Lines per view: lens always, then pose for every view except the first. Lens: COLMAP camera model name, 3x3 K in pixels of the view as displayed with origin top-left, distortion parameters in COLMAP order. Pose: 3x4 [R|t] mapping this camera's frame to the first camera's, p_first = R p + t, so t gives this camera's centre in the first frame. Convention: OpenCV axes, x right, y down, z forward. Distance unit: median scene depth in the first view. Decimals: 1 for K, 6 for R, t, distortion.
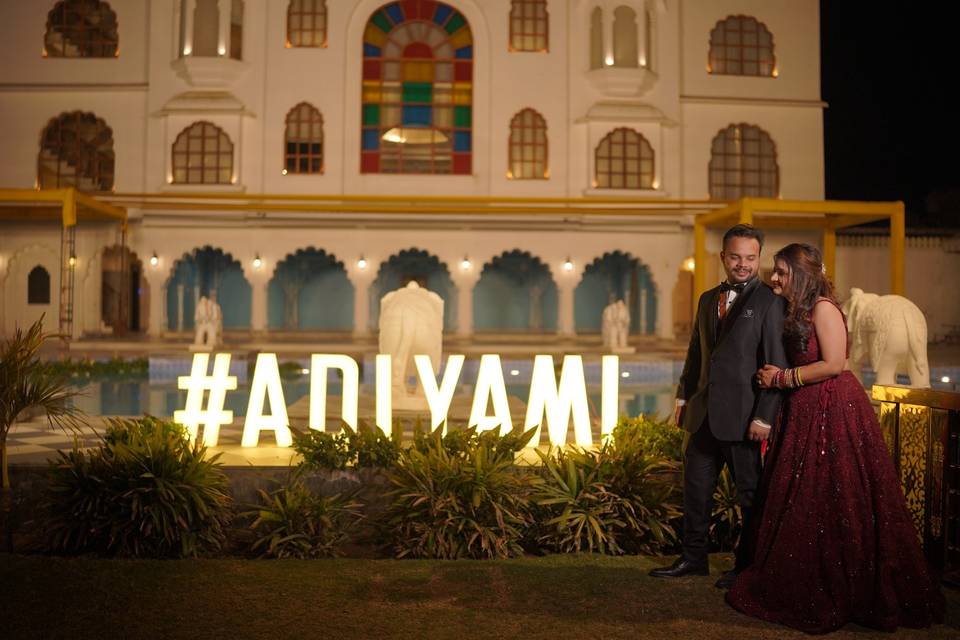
lens RADIAL K [[1024.1, 0, 478.6], [0, 1024.1, 320.8], [0, 0, 1]] dist [-0.146186, 0.000000]
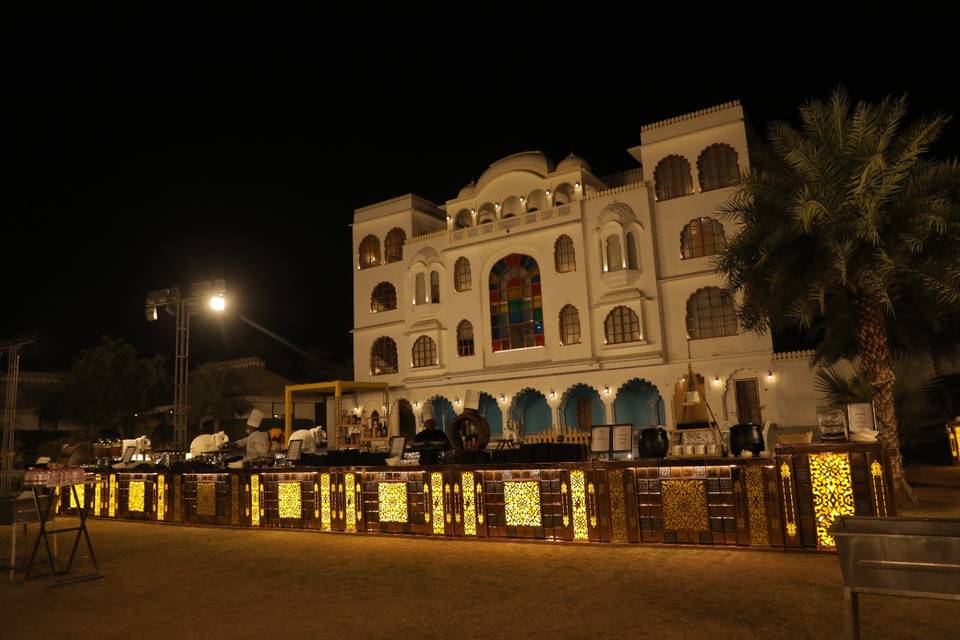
lens RADIAL K [[637.3, 0, 495.1], [0, 637.3, 323.9], [0, 0, 1]] dist [-0.077549, 0.028779]
pose [[0.809731, -0.141142, -0.569574, 0.568480], [0.053652, 0.984384, -0.167660, 0.003283], [0.584343, 0.105201, 0.804659, 0.041592]]
